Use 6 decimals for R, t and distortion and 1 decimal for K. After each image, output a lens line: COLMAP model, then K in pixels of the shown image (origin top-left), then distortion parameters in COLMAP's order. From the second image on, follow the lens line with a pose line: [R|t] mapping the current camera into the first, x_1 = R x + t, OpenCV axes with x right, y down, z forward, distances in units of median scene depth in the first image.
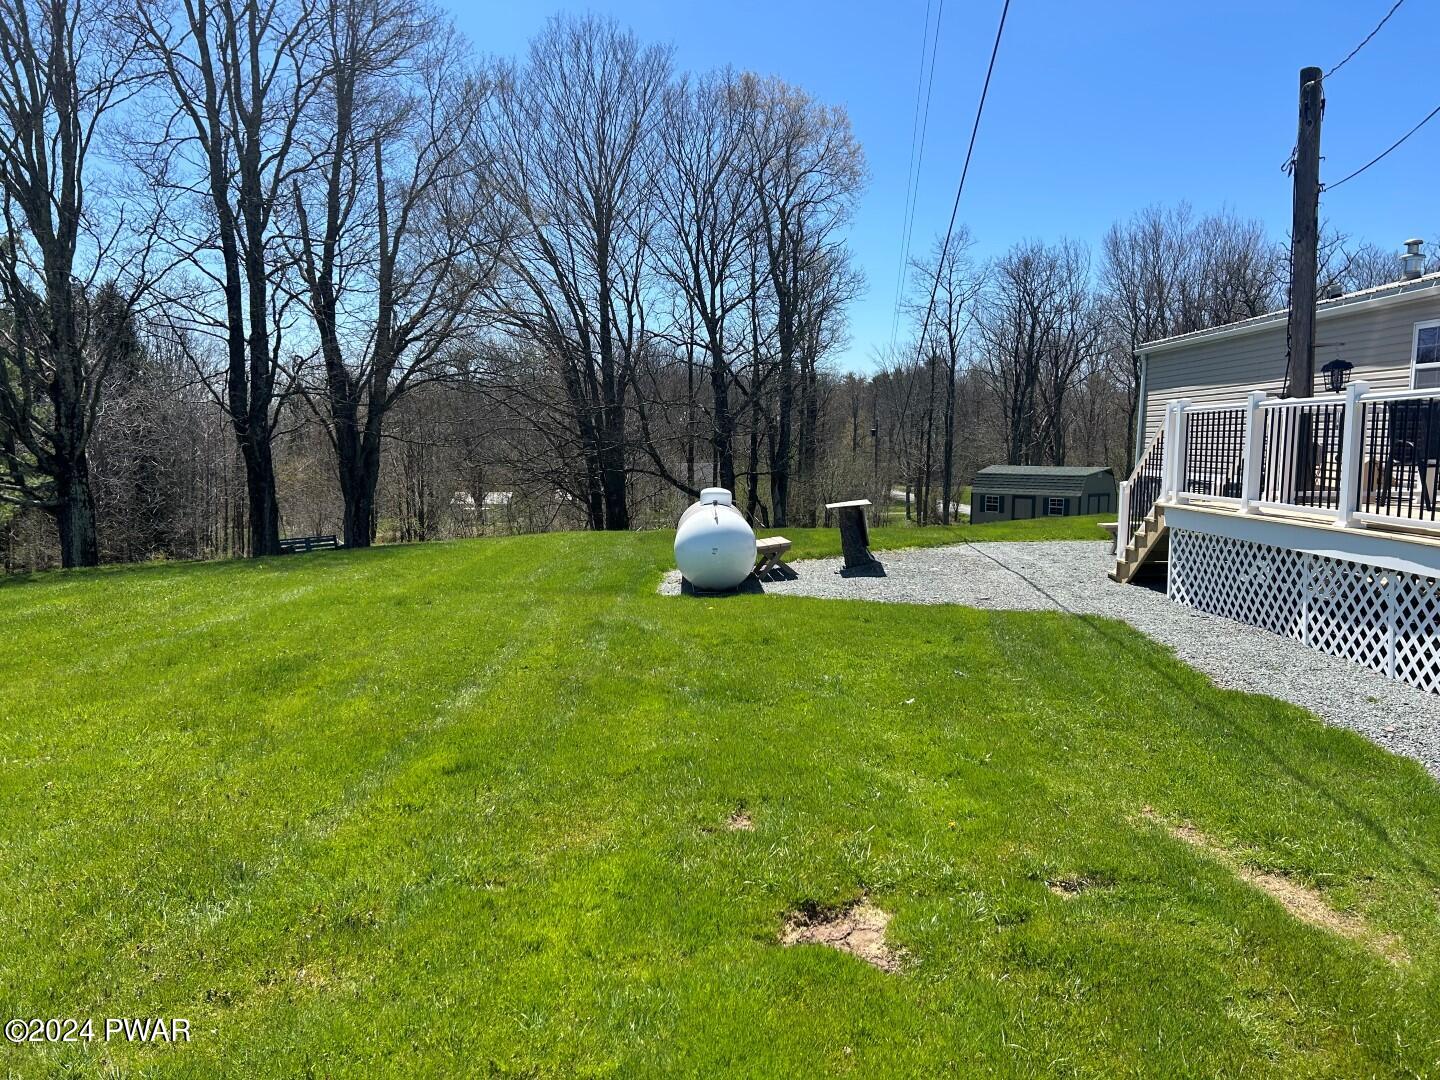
lens RADIAL K [[1081.3, 0, 719.8], [0, 1081.3, 540.8], [0, 0, 1]] dist [0.064358, -0.078680]
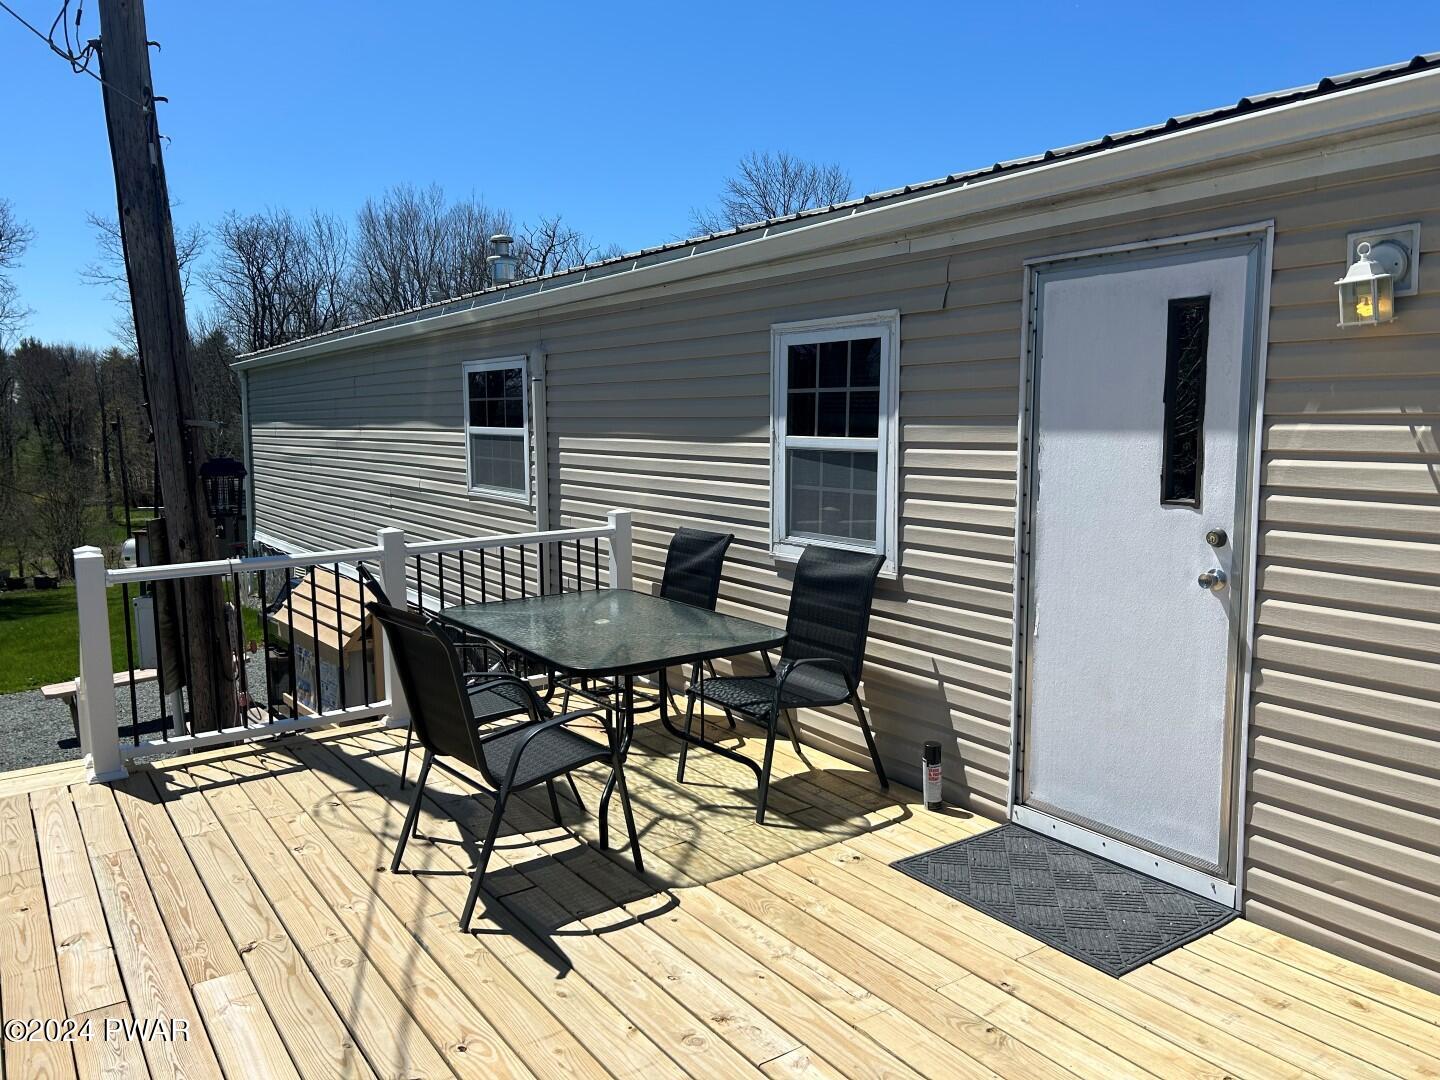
lens RADIAL K [[1081.3, 0, 743.5], [0, 1081.3, 536.5], [0, 0, 1]] dist [0.064358, -0.078680]
pose [[0.815895, -0.080489, 0.572571, 0.078050], [0.072169, 0.996696, 0.037272, -0.021529], [-0.573679, 0.010912, 0.819007, 0.075303]]
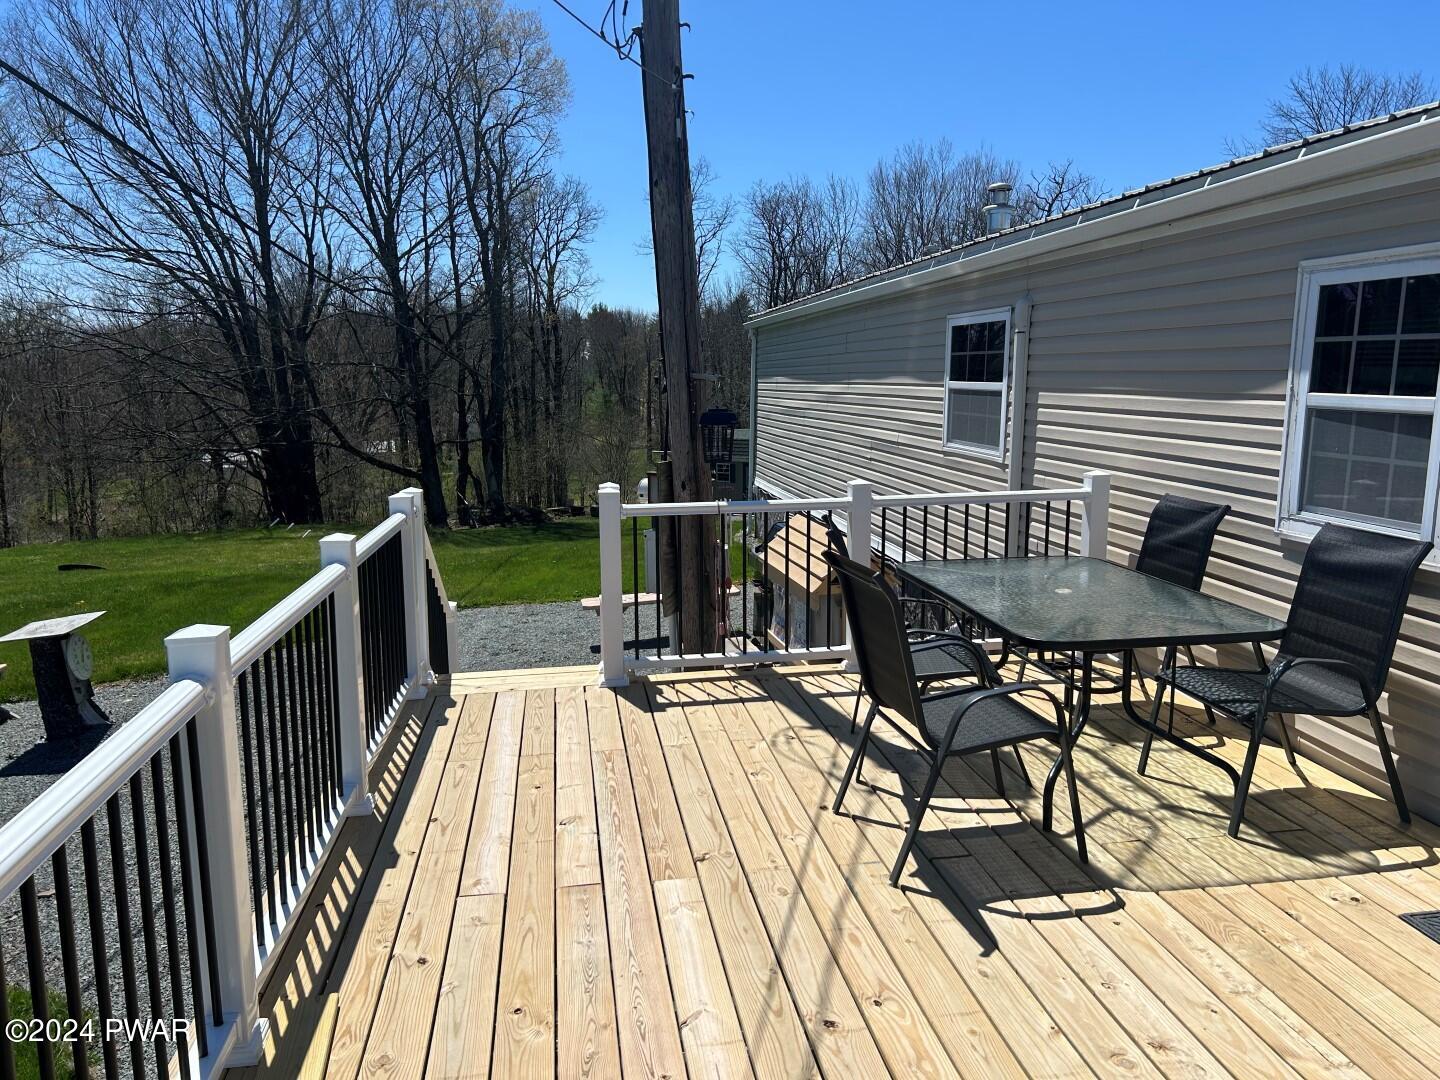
lens RADIAL K [[1081.3, 0, 731.0], [0, 1081.3, 538.8], [0, 0, 1]] dist [0.064358, -0.078680]
pose [[0.986730, -0.035082, 0.158532, 0.080066], [0.026351, 0.998035, 0.056845, -0.021490], [-0.160215, -0.051913, 0.985716, 0.076536]]
